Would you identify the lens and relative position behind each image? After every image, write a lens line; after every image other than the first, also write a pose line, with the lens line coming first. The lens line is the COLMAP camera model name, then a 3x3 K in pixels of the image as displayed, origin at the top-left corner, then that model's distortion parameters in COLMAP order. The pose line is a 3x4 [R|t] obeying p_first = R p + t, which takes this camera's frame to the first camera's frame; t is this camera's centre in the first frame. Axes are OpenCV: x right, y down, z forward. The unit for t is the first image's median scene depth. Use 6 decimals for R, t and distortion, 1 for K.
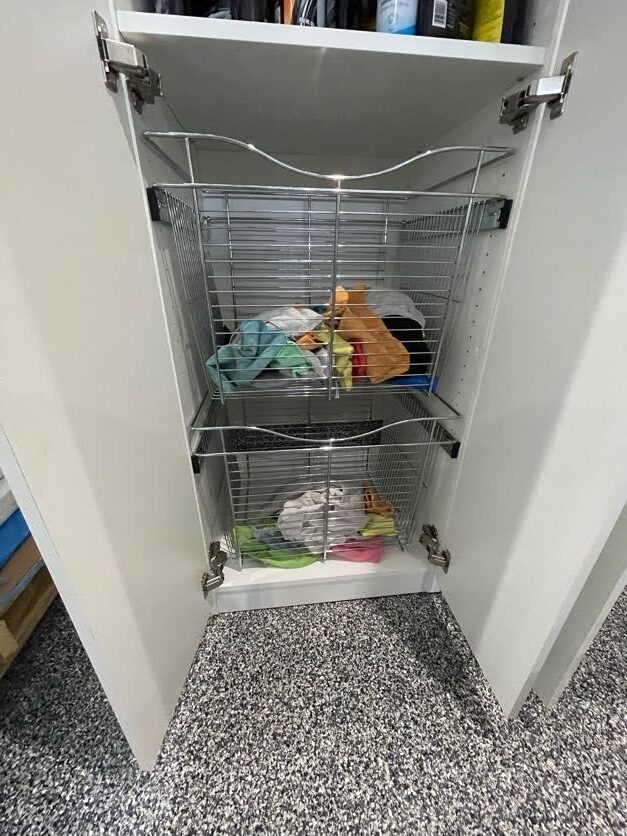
lens RADIAL K [[339.5, 0, 315.3], [0, 339.5, 417.5], [0, 0, 1]] dist [-0.003145, 0.001534]
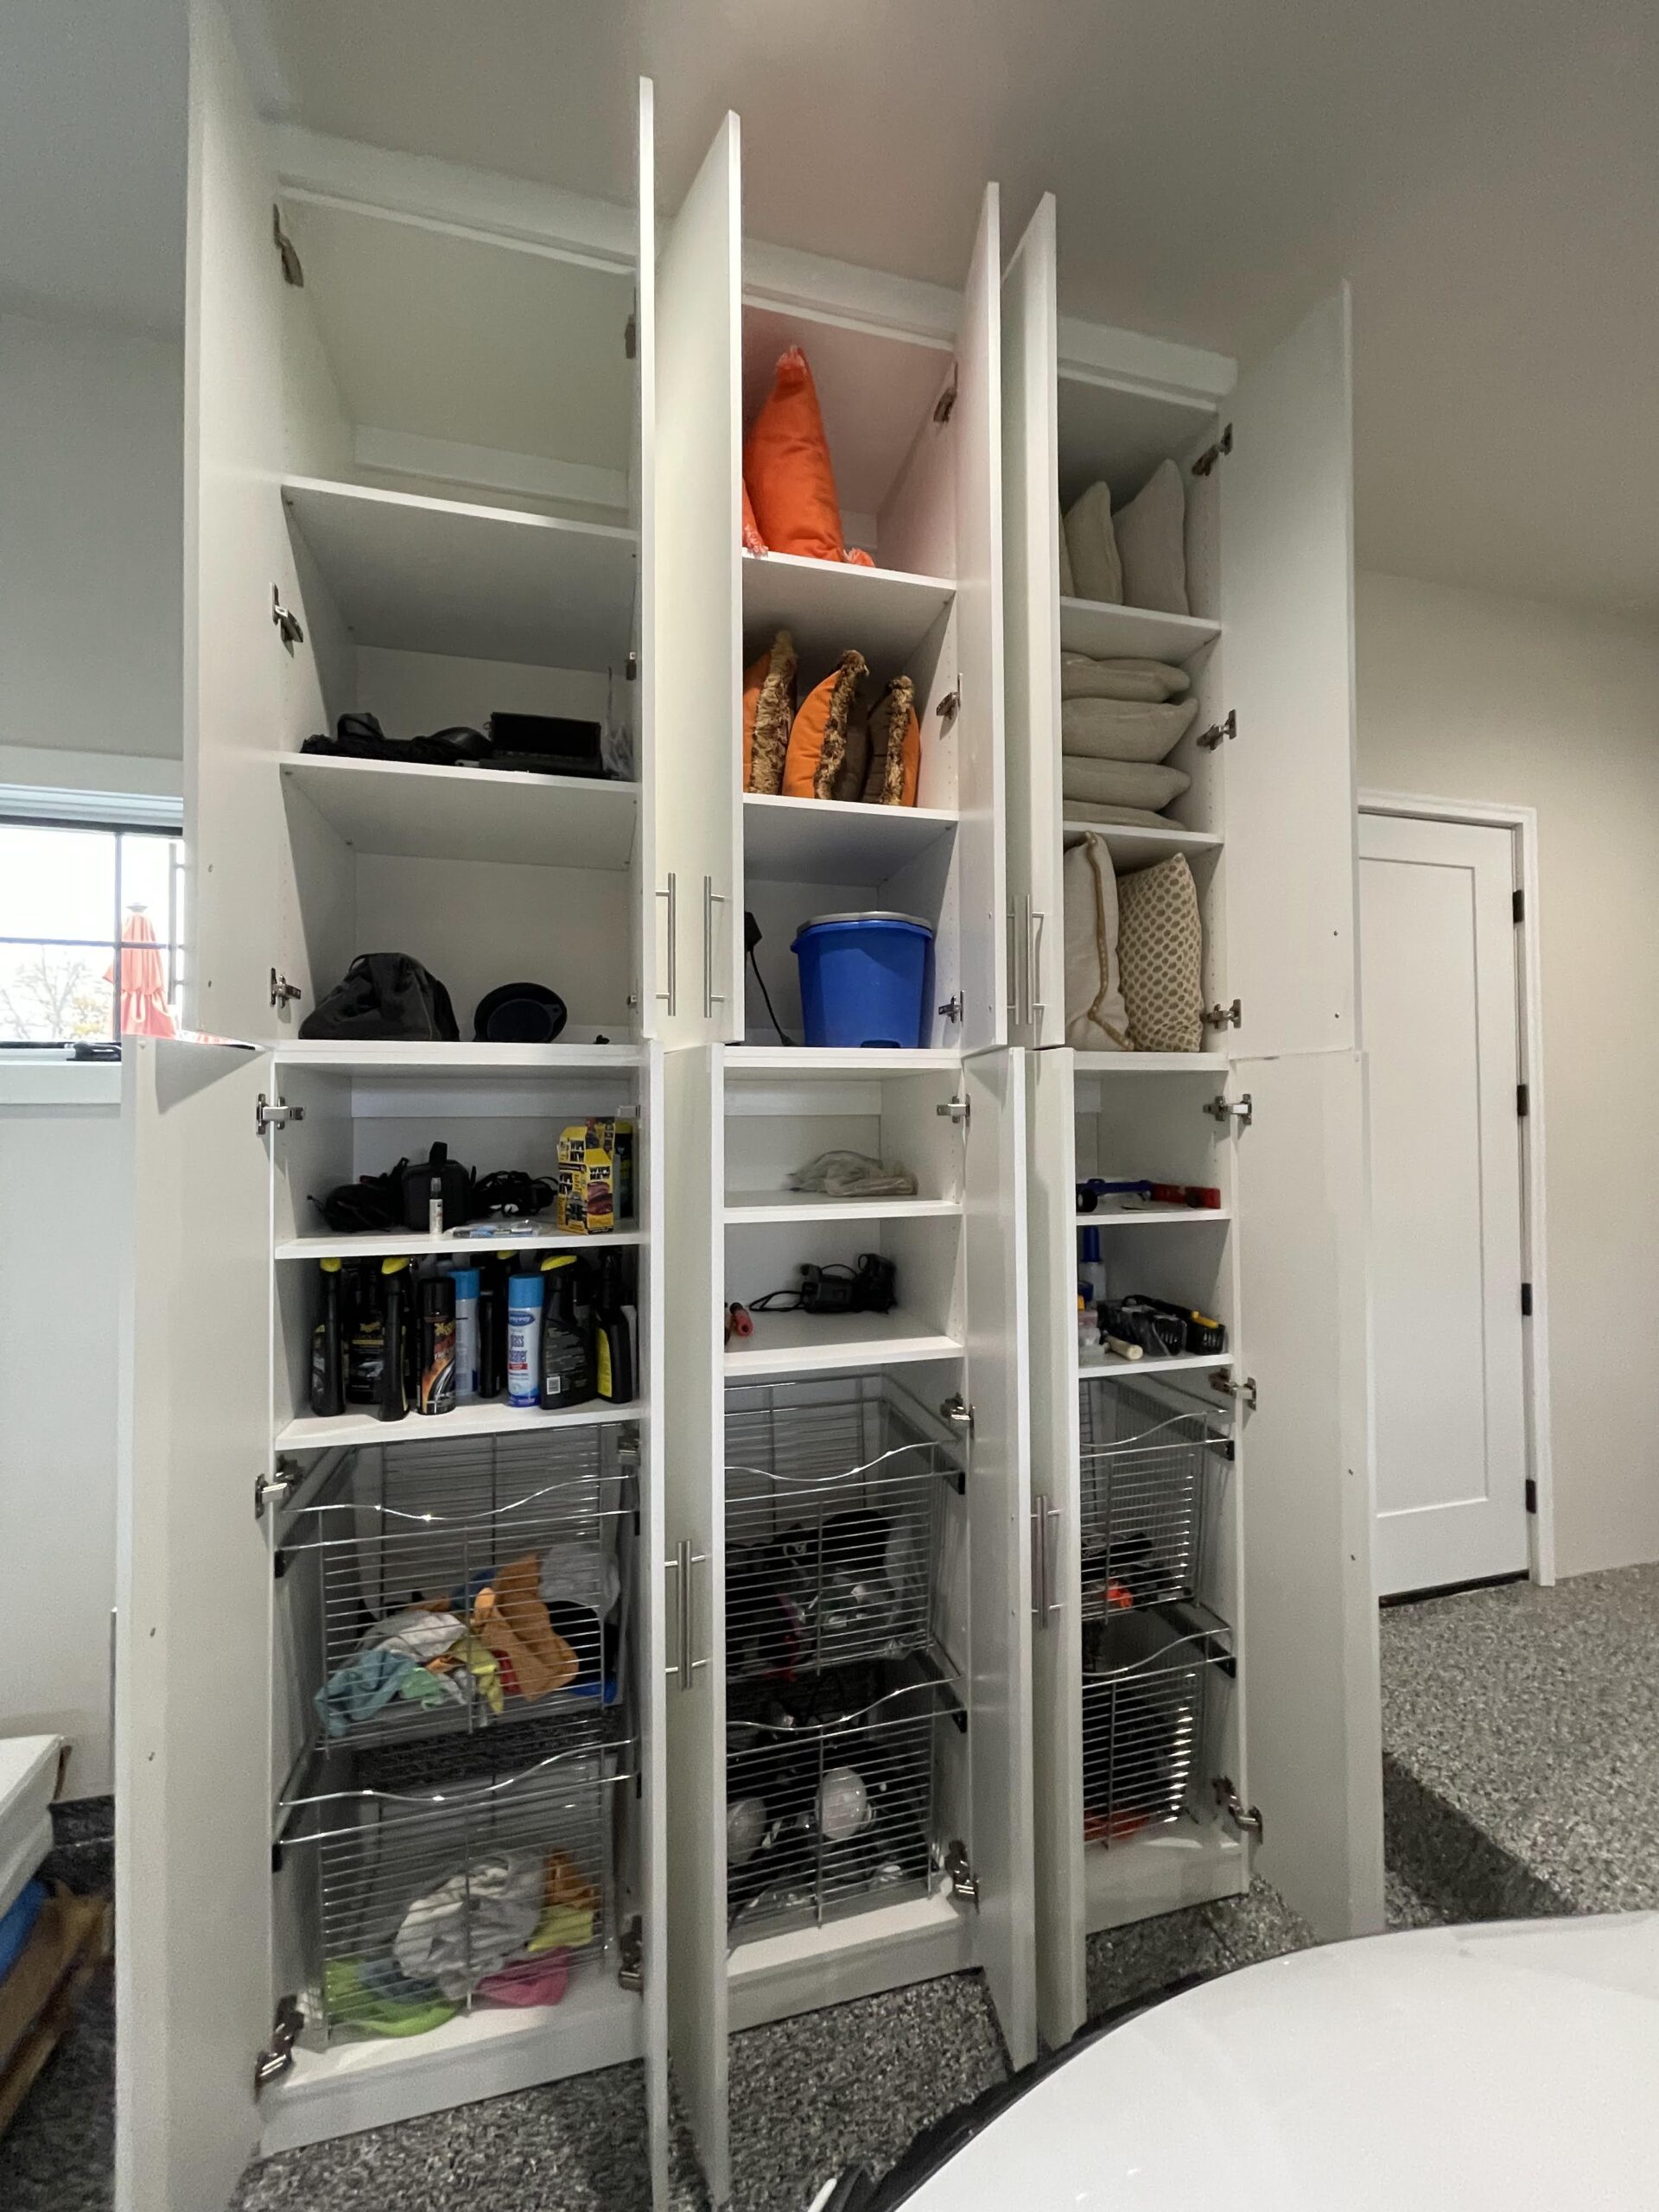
lens RADIAL K [[898.2, 0, 817.0], [0, 898.2, 1113.2], [0, 0, 1]] dist [-0.003145, 0.001534]
pose [[0.990850, -0.018667, 0.133674, 0.517791], [0.074807, 0.900307, -0.428778, -0.349056], [-0.112343, 0.434854, 0.893466, -1.407759]]
